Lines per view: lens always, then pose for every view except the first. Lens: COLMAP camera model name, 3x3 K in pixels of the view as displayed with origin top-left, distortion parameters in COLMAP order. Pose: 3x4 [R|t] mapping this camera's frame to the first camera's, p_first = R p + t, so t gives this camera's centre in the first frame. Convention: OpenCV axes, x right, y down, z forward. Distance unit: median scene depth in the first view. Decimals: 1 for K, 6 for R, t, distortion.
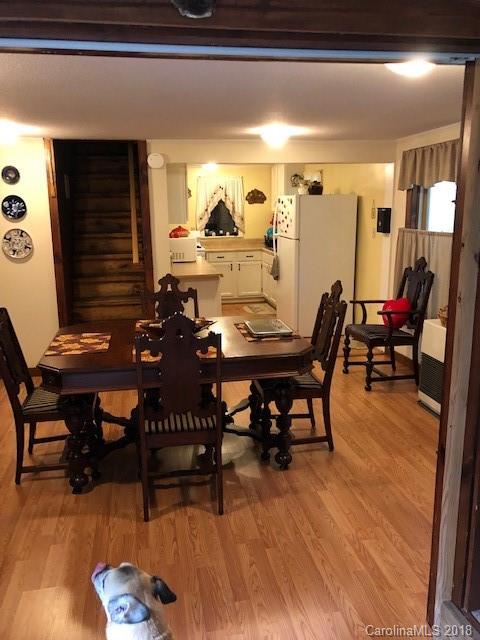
lens RADIAL K [[527.3, 0, 241.5], [0, 527.3, 346.4], [0, 0, 1]] dist [0.005414, -0.008137]
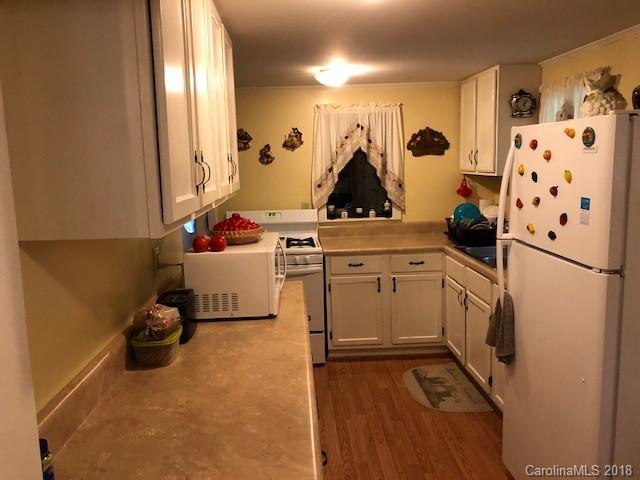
lens RADIAL K [[527.3, 0, 320.0], [0, 527.3, 240.0], [0, 0, 1]] dist [0.005414, -0.008137]
pose [[0.990738, 0.005131, -0.135690, -0.006572], [-0.020801, 0.993227, -0.114315, -0.130179], [0.134184, 0.116078, 0.984134, 0.498272]]
